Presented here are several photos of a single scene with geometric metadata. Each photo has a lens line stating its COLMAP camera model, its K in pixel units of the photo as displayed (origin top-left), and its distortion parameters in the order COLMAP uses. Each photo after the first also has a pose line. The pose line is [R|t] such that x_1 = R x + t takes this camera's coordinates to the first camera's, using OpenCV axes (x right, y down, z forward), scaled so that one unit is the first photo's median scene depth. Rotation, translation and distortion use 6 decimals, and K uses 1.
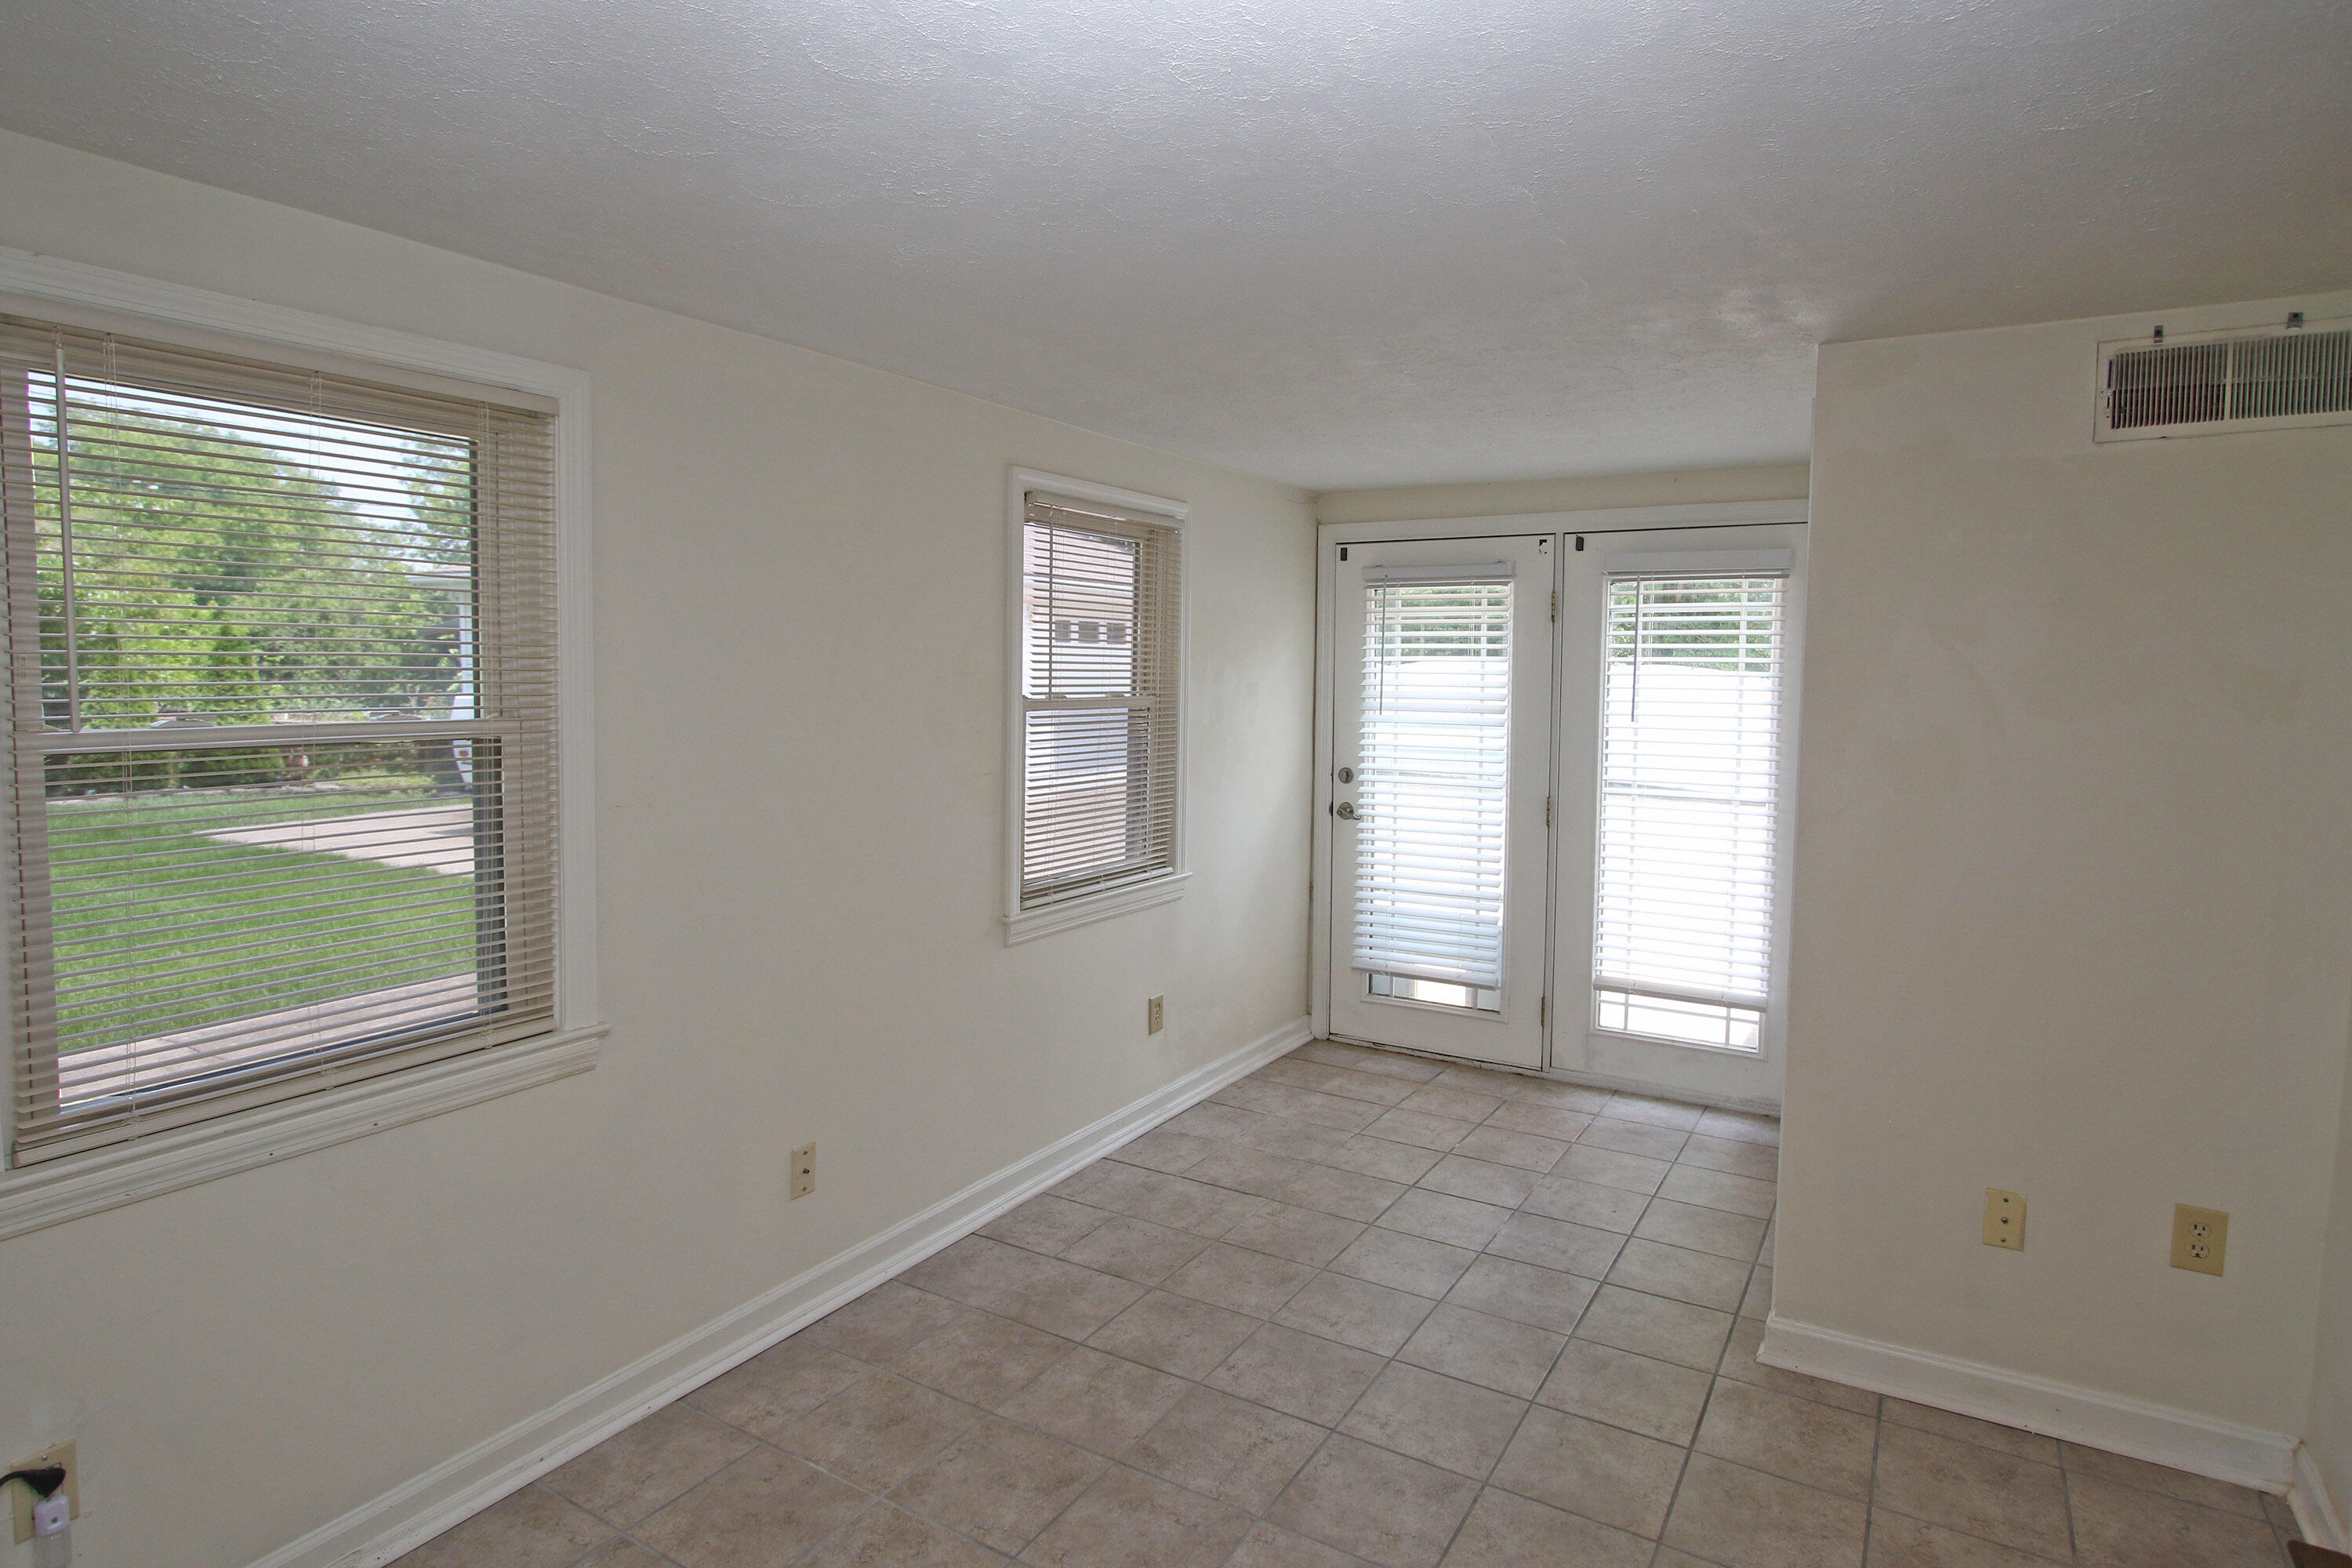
lens RADIAL K [[1295.6, 0, 1168.8], [0, 1295.6, 764.4], [0, 0, 1]] dist [-0.012137, 0.003324]
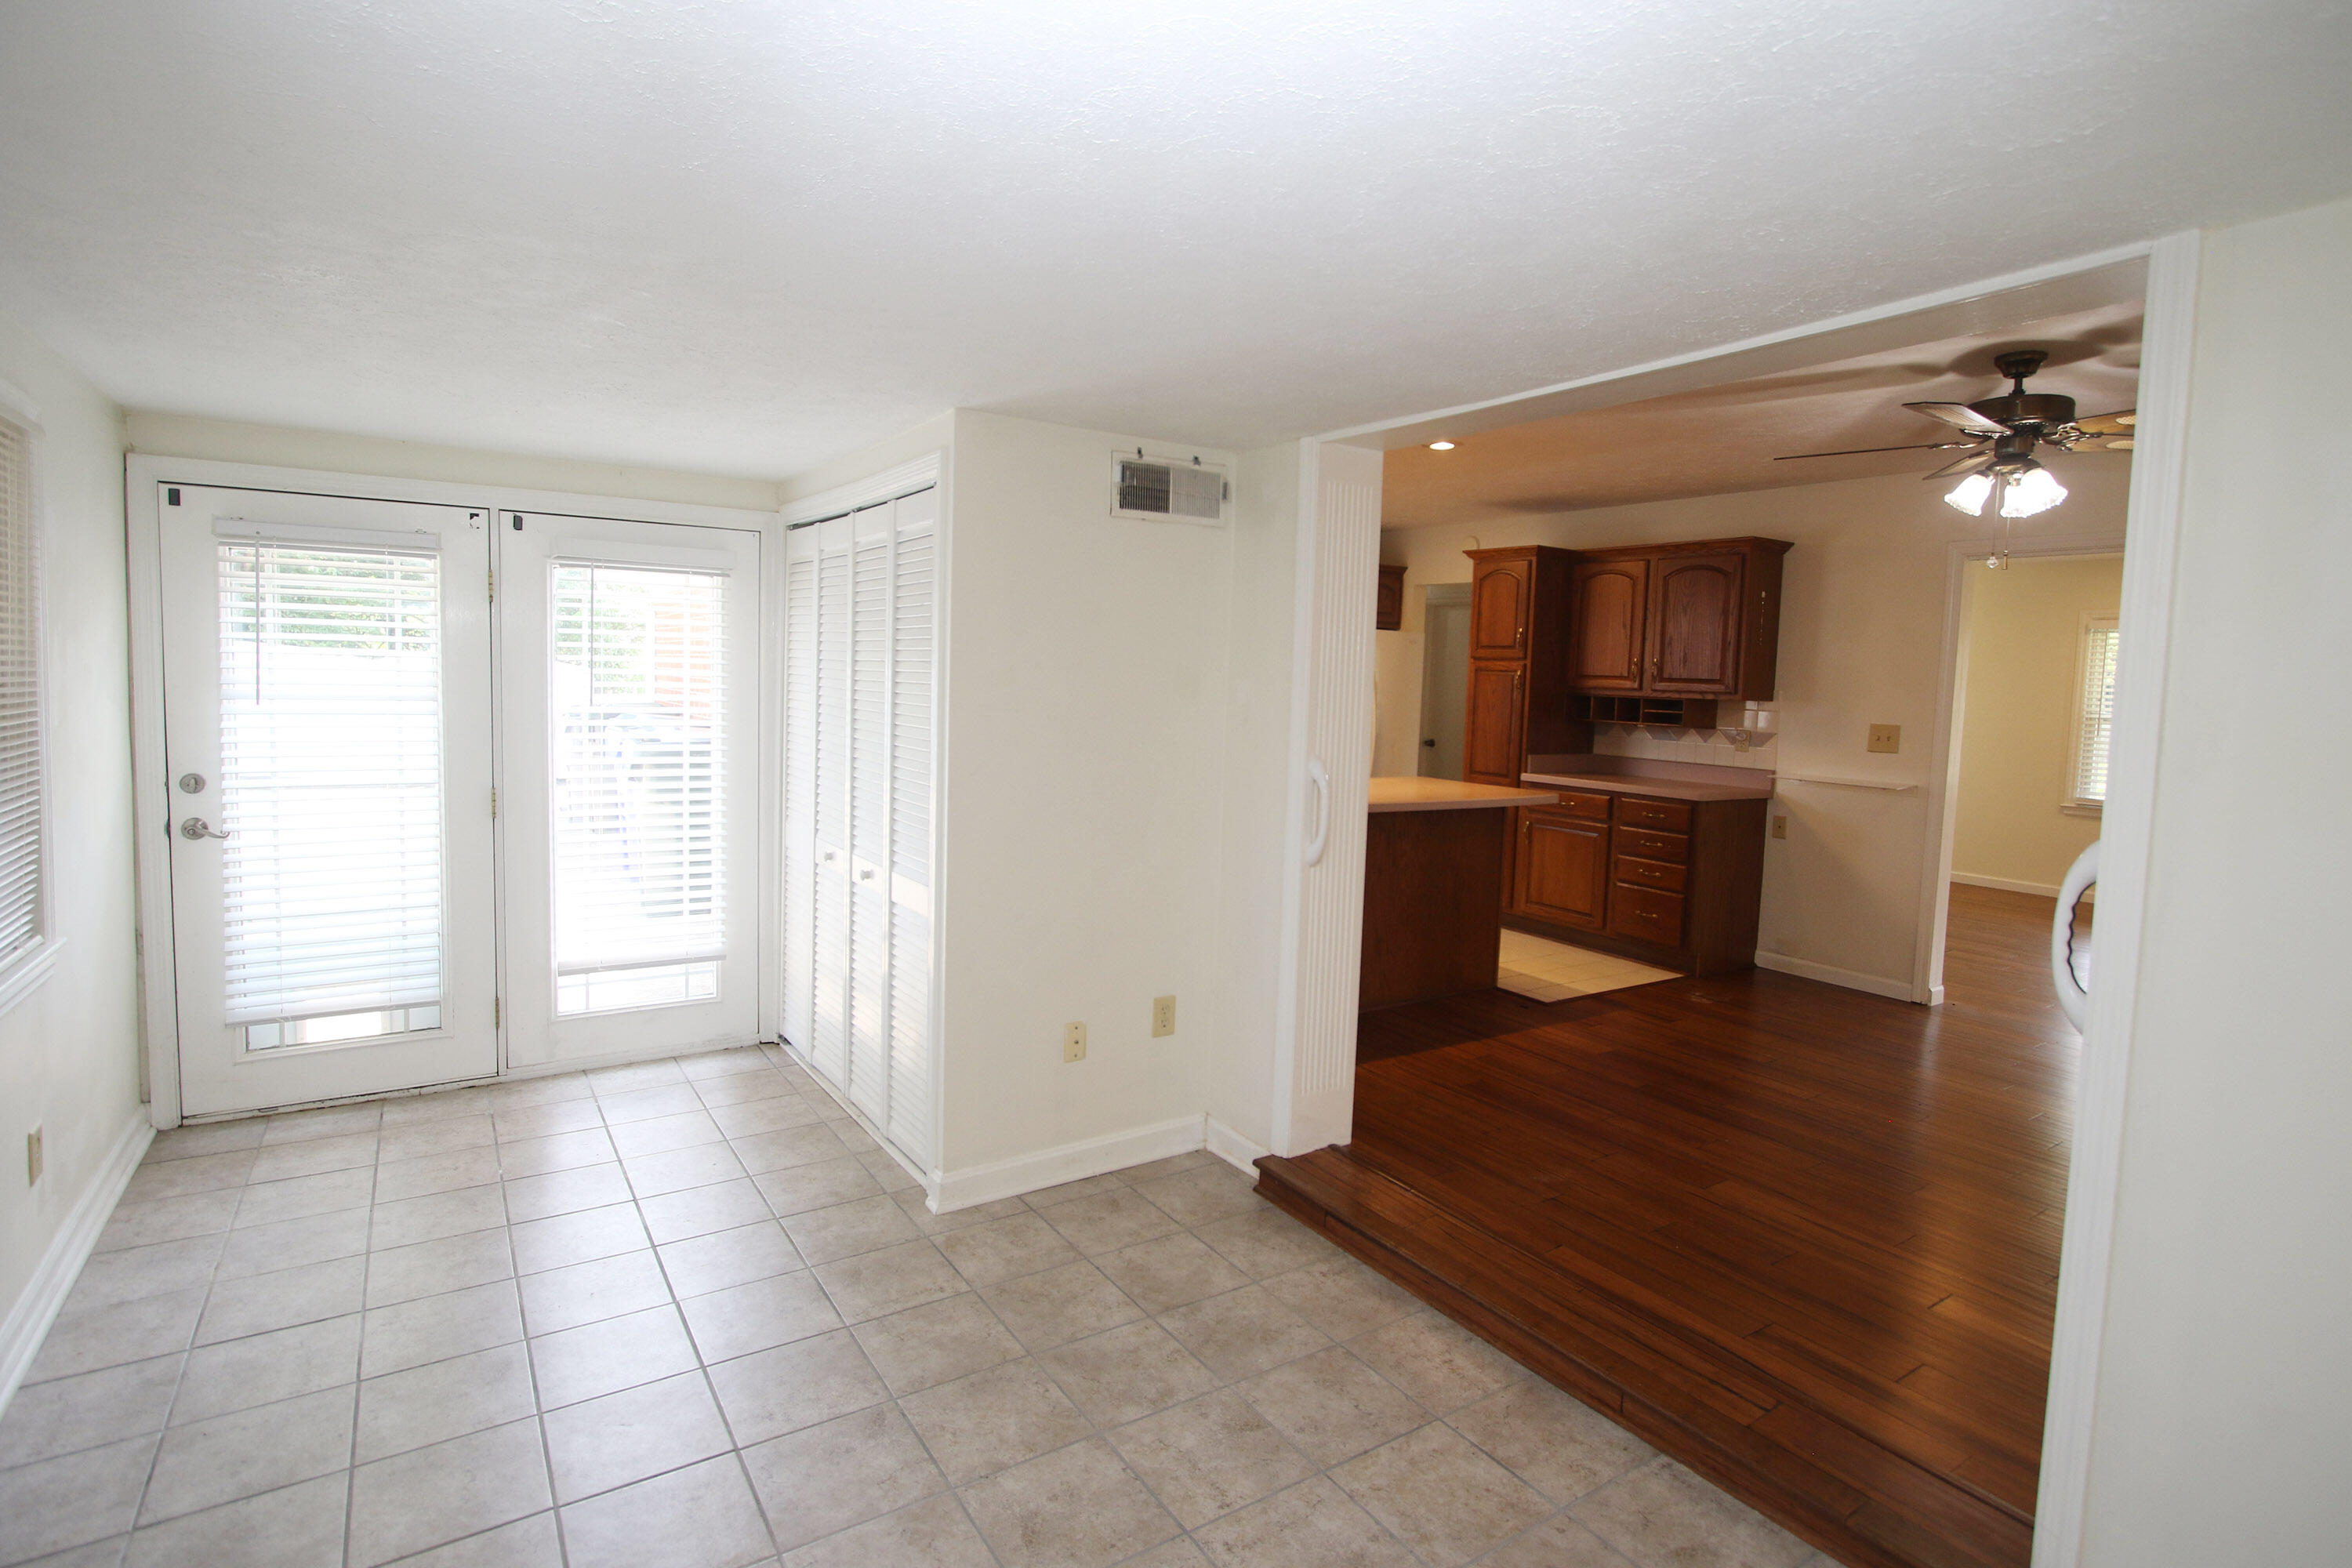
lens RADIAL K [[1188.2, 0, 1176.2], [0, 1188.2, 774.9], [0, 0, 1]] dist [-0.015524, 0.002403]
pose [[0.414001, -0.075191, 0.907166, -0.278697], [0.044823, 0.997058, 0.062186, -0.015394], [-0.909172, 0.014917, 0.416153, 0.181697]]
